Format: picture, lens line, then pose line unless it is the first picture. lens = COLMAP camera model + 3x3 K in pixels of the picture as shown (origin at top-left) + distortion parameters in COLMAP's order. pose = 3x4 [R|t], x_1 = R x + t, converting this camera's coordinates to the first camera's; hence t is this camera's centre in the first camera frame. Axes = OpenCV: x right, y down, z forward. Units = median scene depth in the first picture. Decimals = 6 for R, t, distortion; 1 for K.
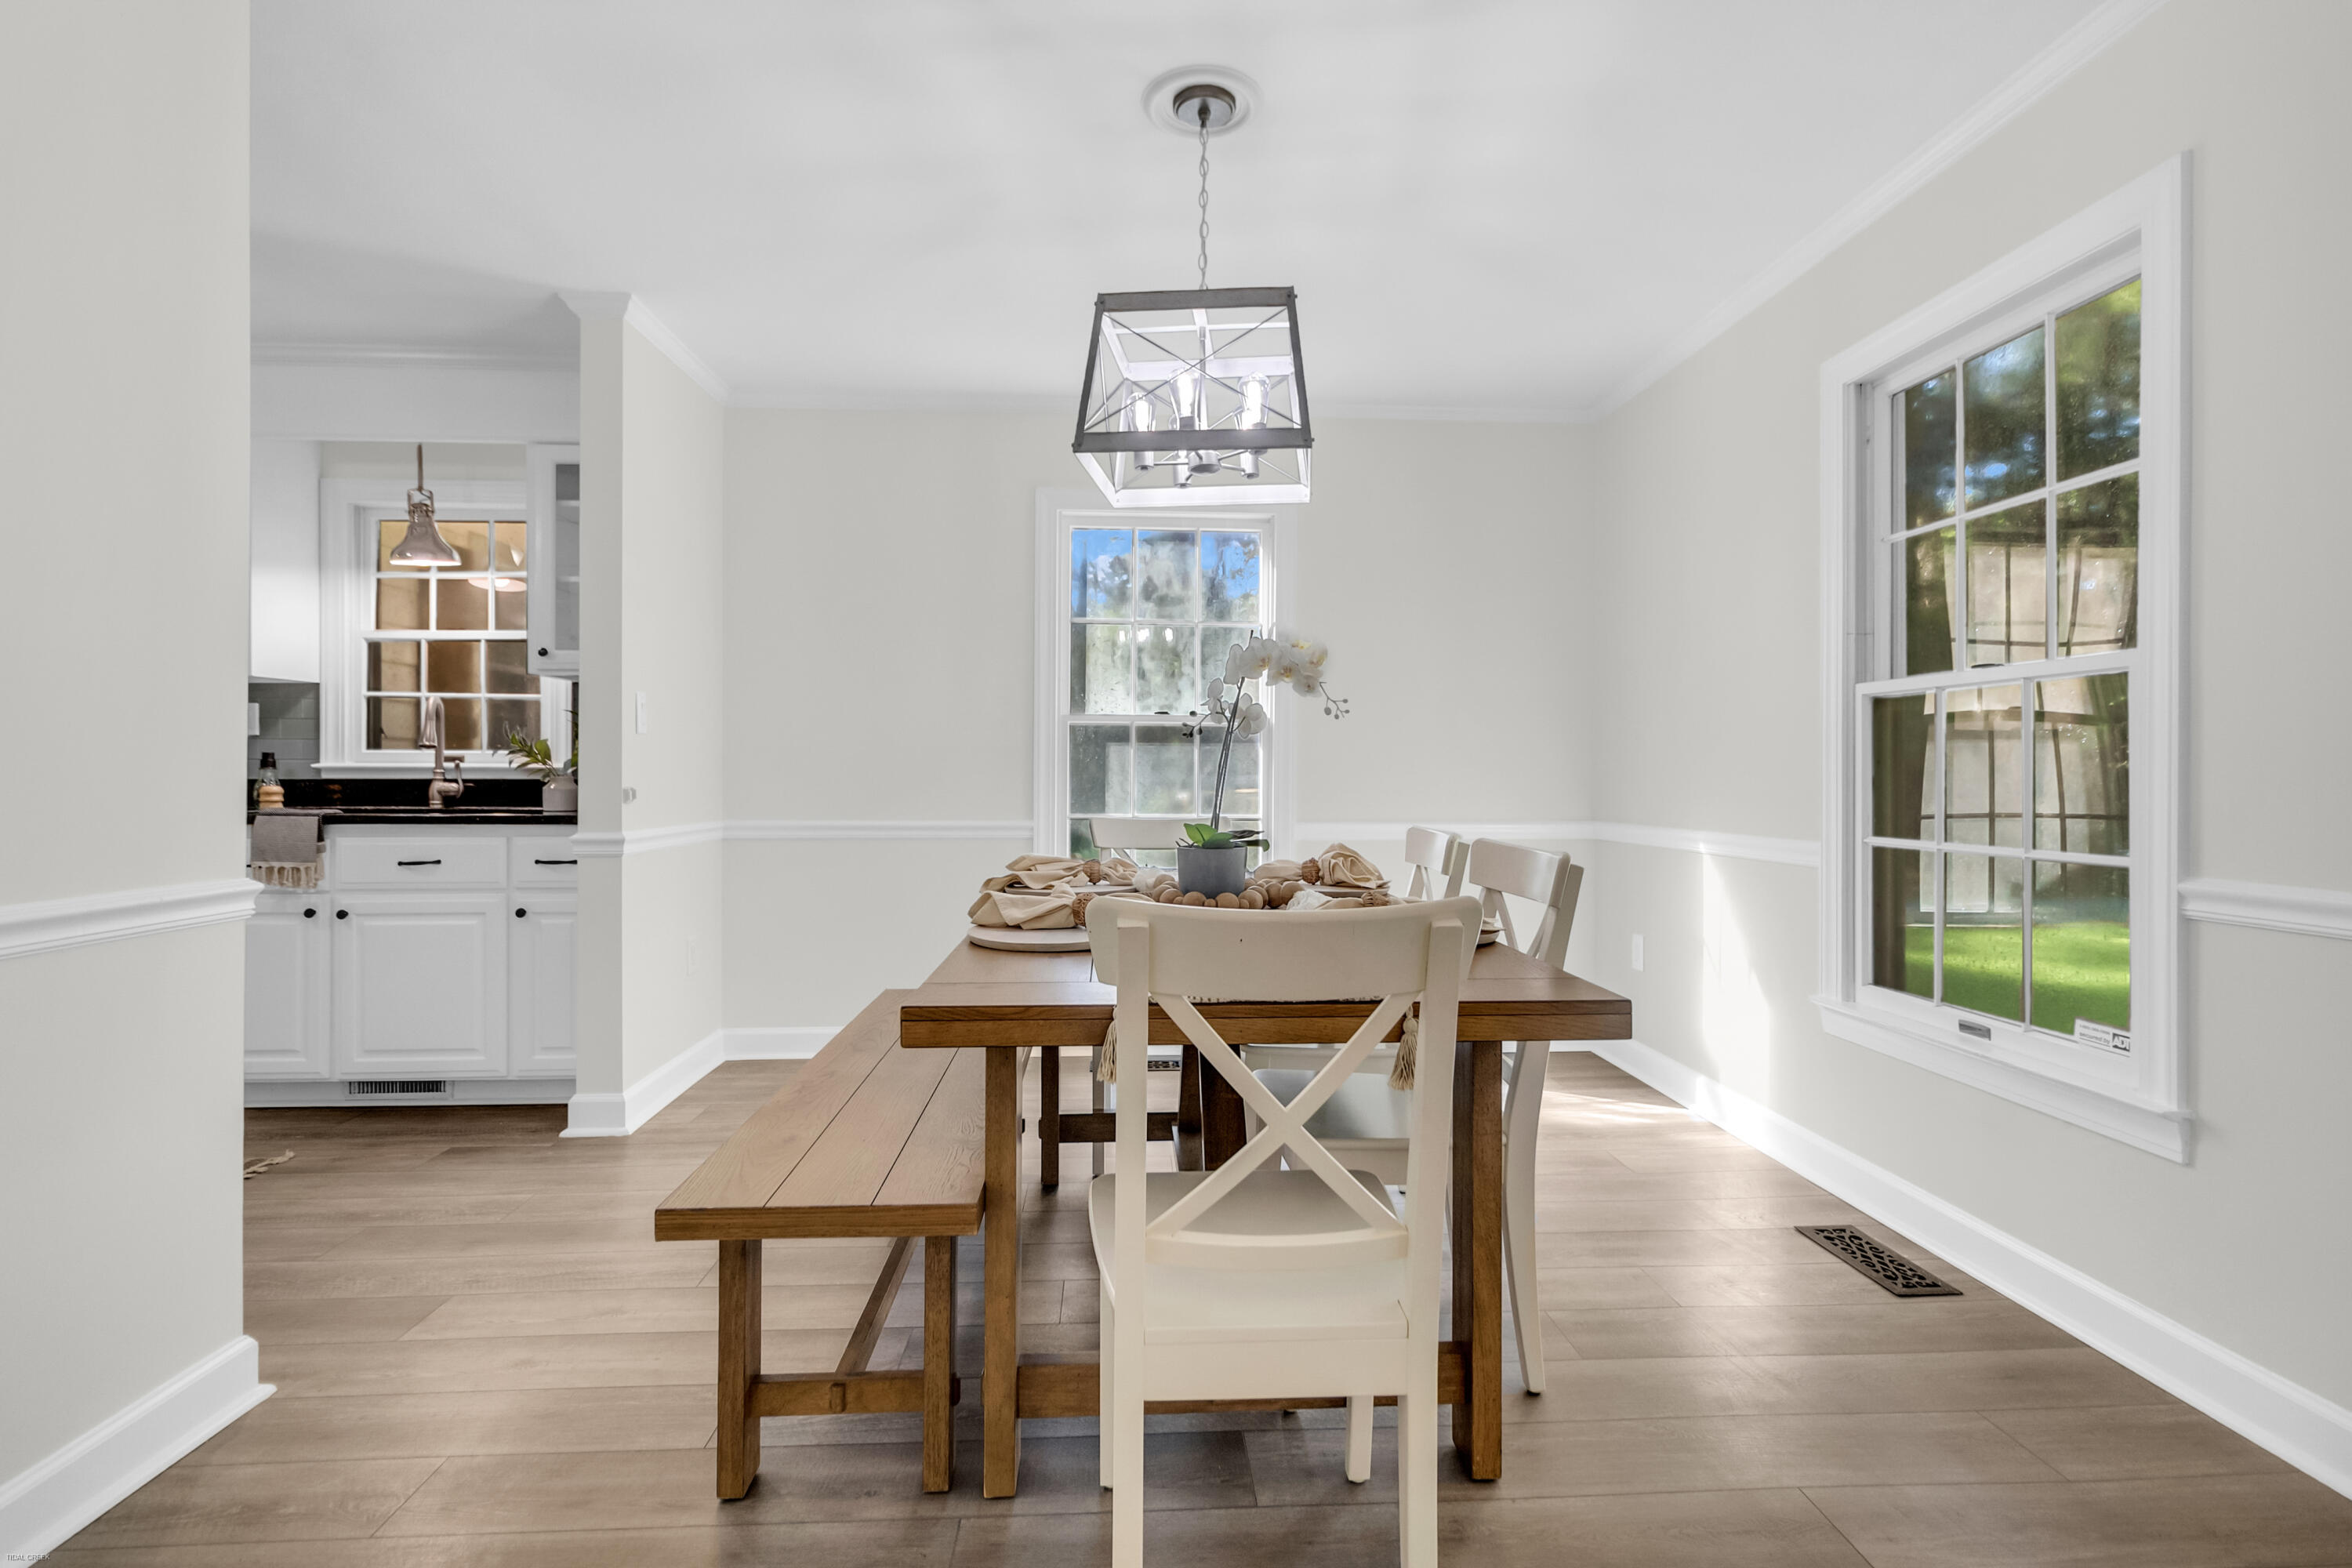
lens RADIAL K [[1106.5, 0, 1178.9], [0, 1106.5, 771.3], [0, 0, 1]] dist [-0.000611, 0.000337]
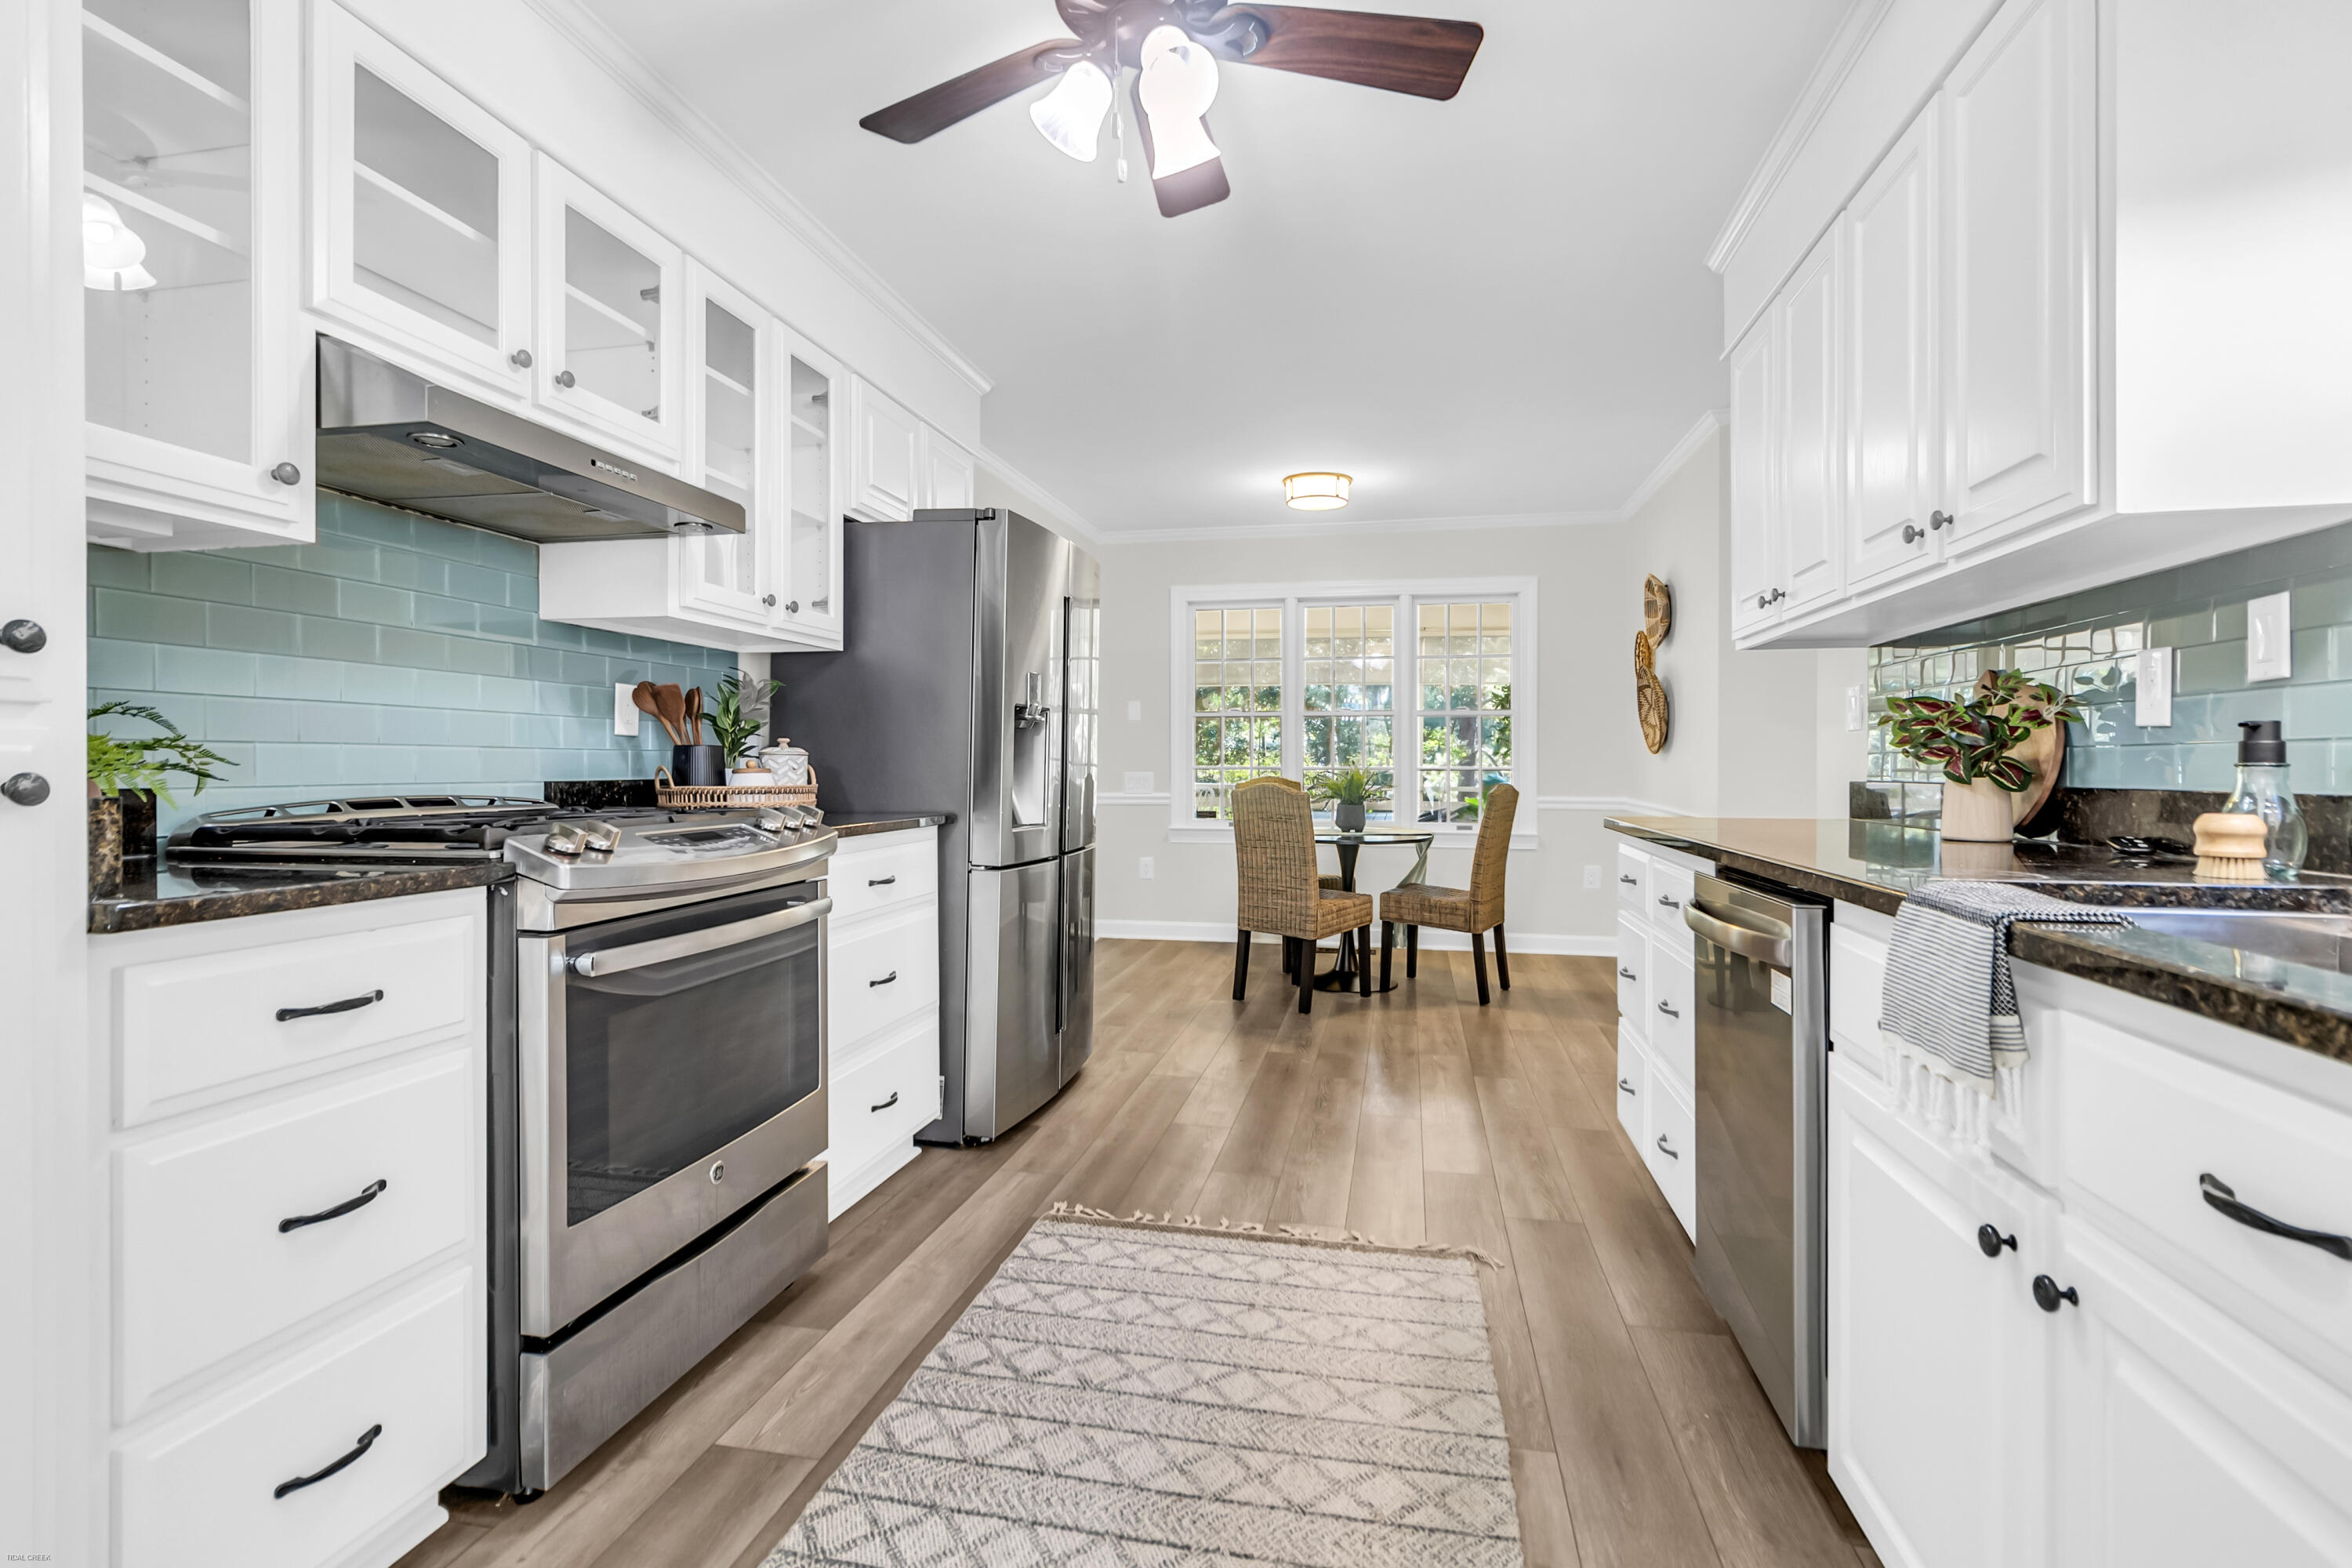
lens RADIAL K [[1106.5, 0, 1178.9], [0, 1106.5, 771.3], [0, 0, 1]] dist [-0.000611, 0.000337]
pose [[-0.259287, 0.002490, -0.965797, -0.372702], [-0.001501, 0.999994, 0.002981, -0.001330], [0.965799, 0.002223, -0.259282, 0.739840]]
